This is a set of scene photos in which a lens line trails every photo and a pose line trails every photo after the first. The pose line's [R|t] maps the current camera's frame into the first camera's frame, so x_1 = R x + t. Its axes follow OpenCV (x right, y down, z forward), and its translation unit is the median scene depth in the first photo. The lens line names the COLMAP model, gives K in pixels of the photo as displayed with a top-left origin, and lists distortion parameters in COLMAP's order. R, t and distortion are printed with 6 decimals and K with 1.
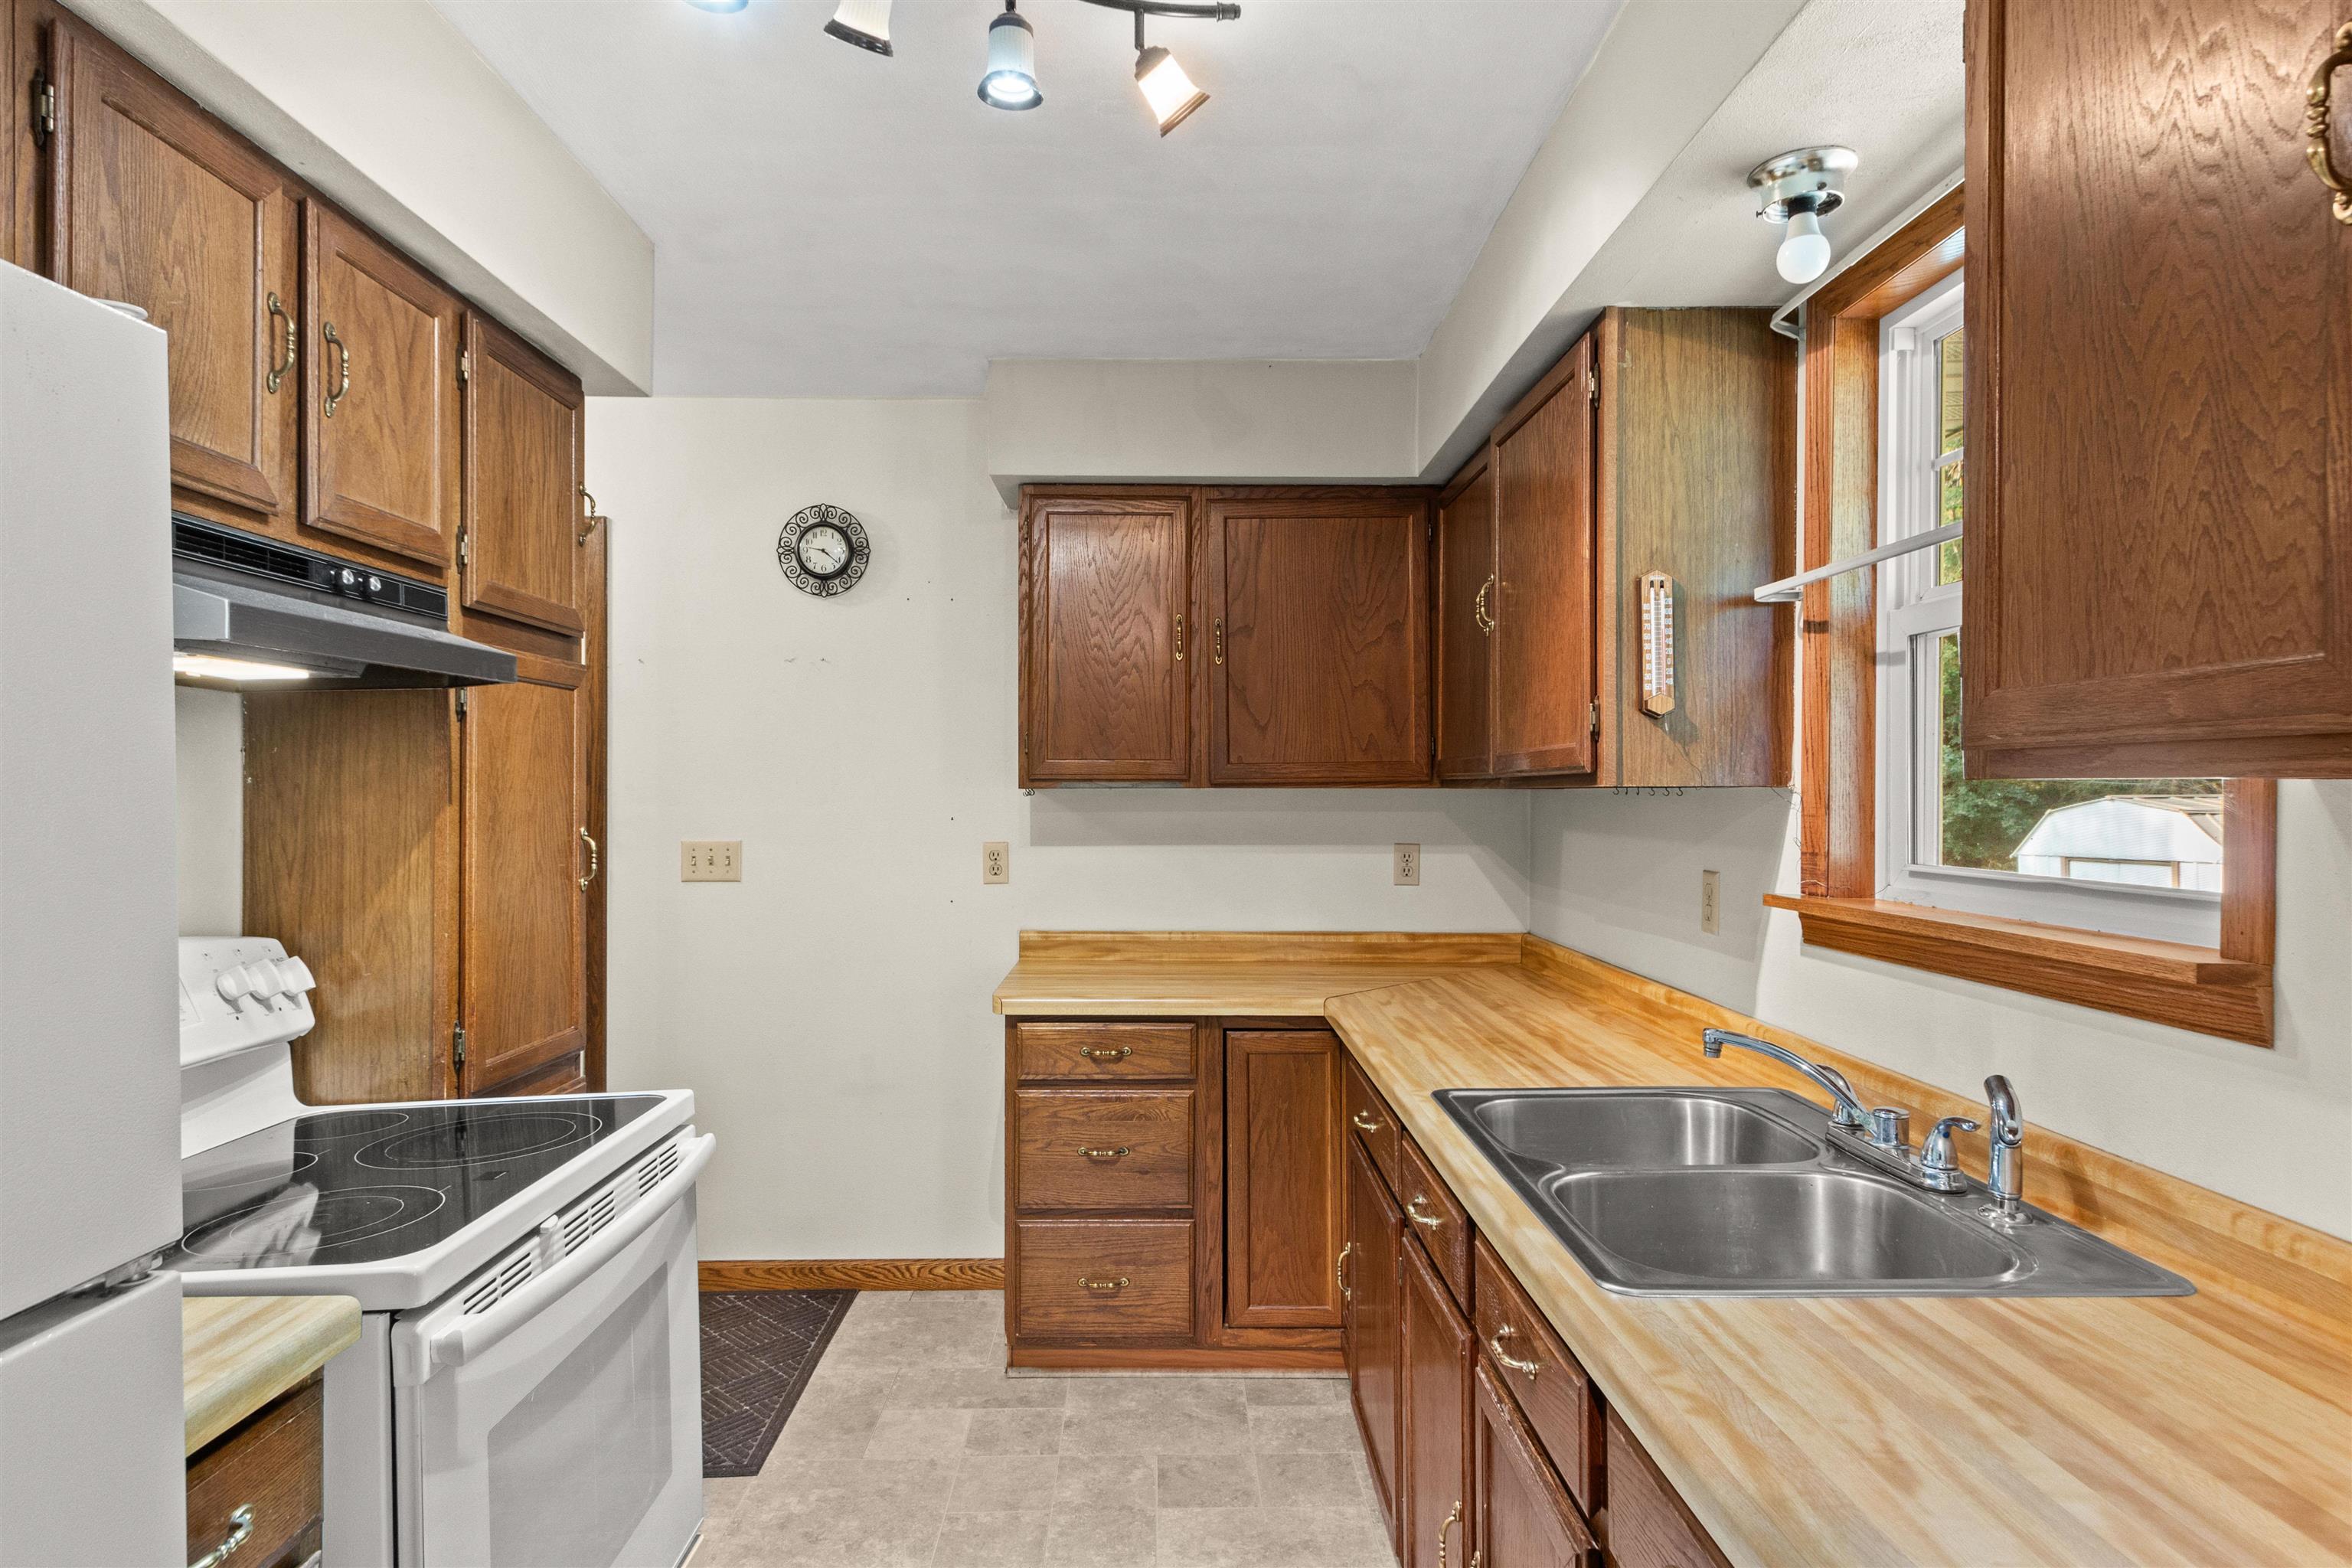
lens RADIAL K [[1087.6, 0, 1174.7], [0, 1087.6, 806.6], [0, 0, 1]] dist [0.007092, -0.000324]
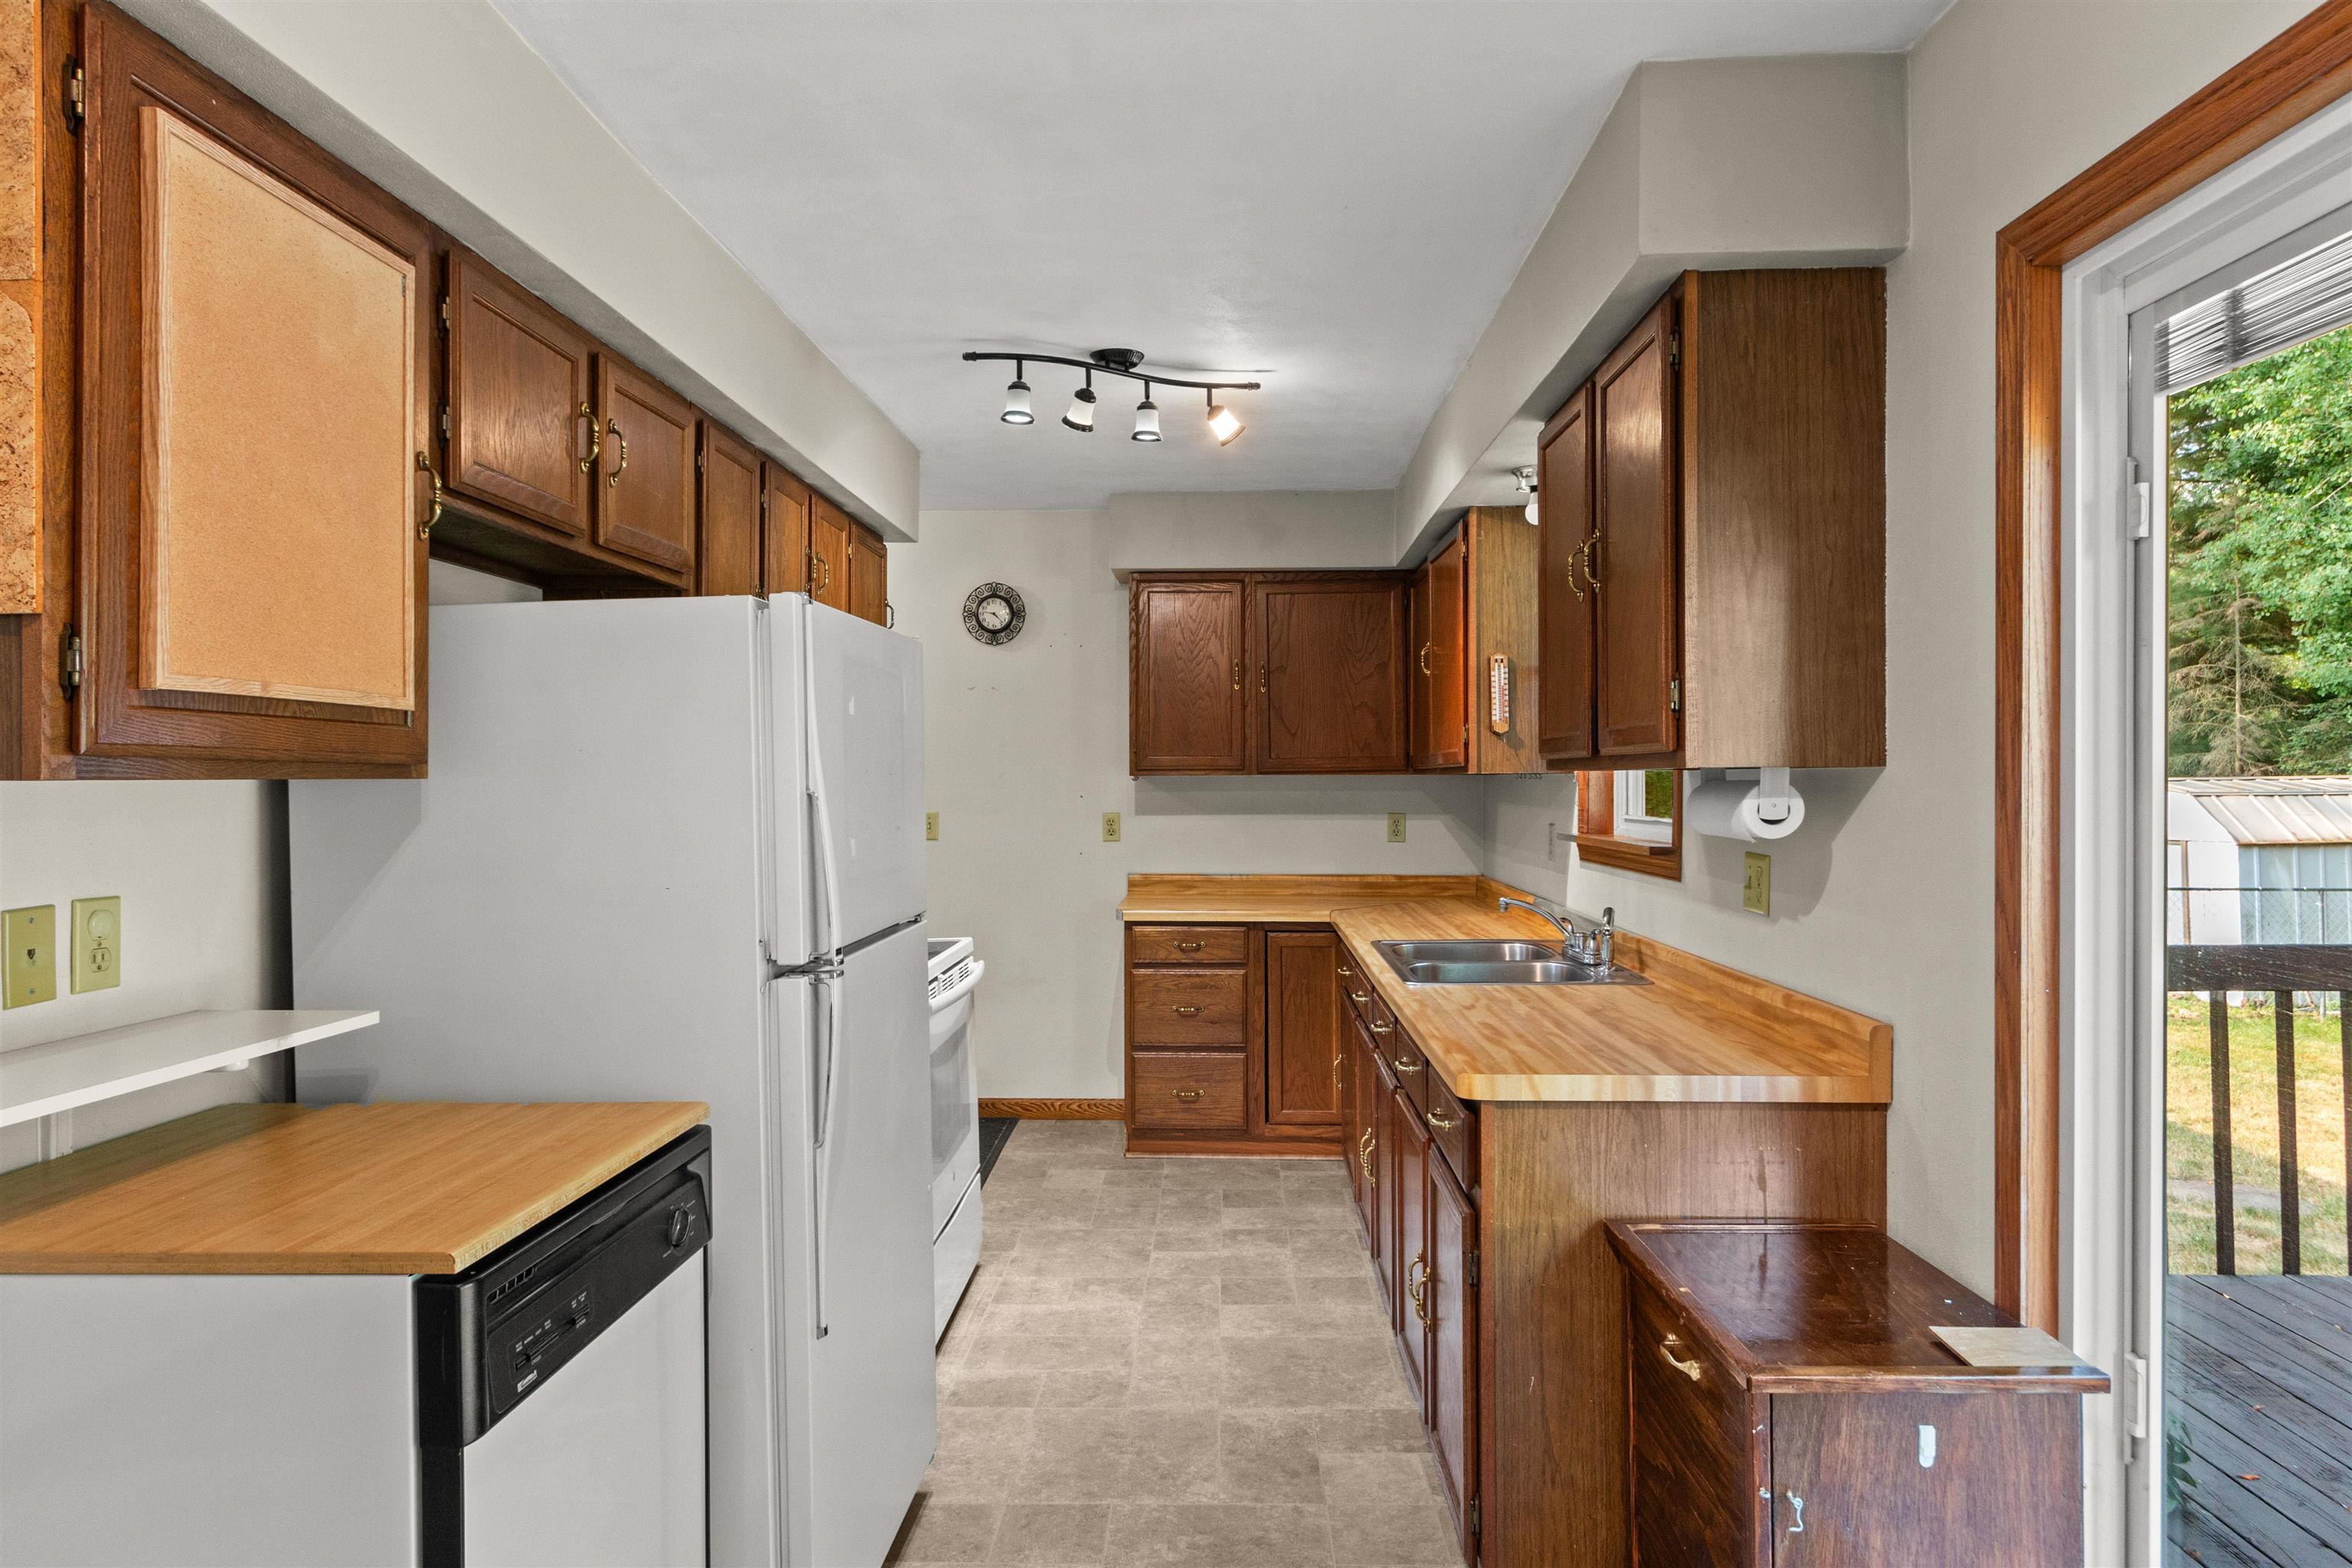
lens RADIAL K [[1418.5, 0, 1185.8], [0, 1418.5, 779.3], [0, 0, 1]] dist [0.005513, 0.000236]
pose [[0.998806, -0.002925, -0.048756, 0.030864], [0.002267, 0.999906, -0.013545, 0.015966], [0.048791, 0.013419, 0.998719, -1.009513]]
